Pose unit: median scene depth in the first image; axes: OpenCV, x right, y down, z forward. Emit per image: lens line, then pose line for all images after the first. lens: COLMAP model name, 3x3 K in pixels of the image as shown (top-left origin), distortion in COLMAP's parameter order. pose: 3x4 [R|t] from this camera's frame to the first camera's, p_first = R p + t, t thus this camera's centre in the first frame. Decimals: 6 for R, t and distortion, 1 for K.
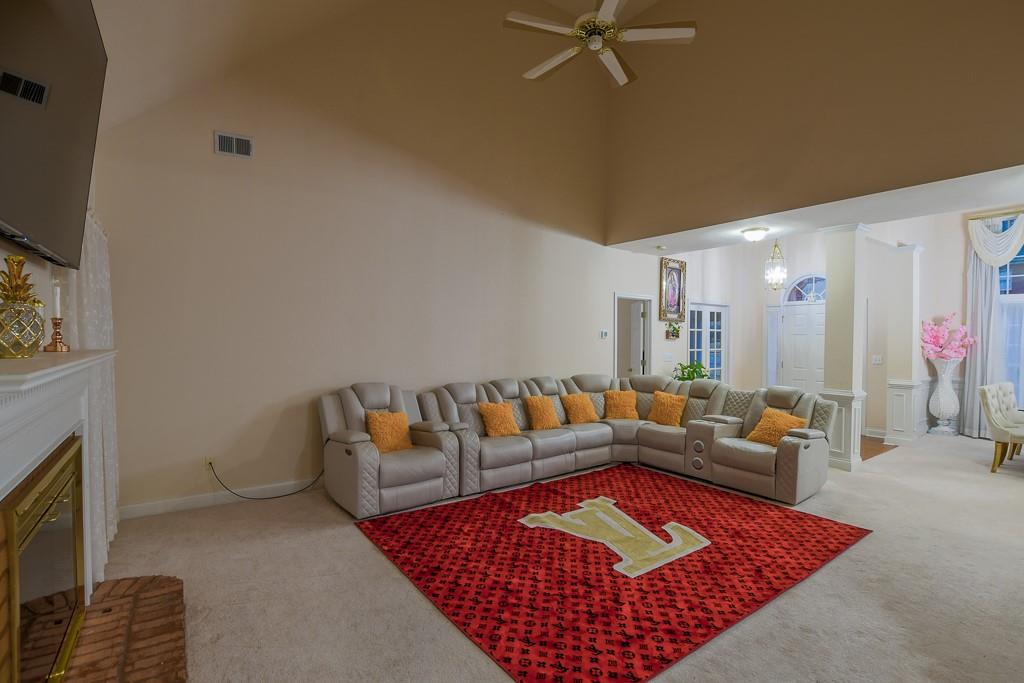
lens RADIAL K [[480.8, 0, 512.0], [0, 480.8, 341.5], [0, 0, 1]] dist [-0.032181, 0.000054]
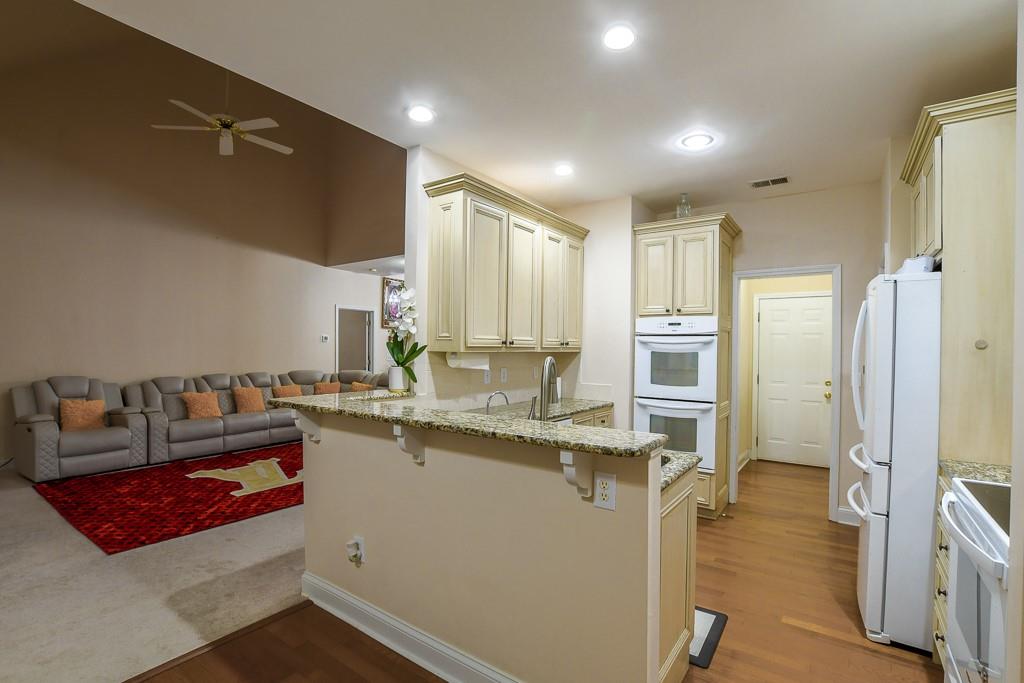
lens RADIAL K [[469.2, 0, 509.7], [0, 469.2, 349.1], [0, 0, 1]] dist [-0.027831, 0.000357]
pose [[0.947654, -0.000489, 0.319298, 0.412361], [0.000909, 0.999999, -0.001168, 0.022845], [-0.319297, 0.001397, 0.947654, -0.455753]]
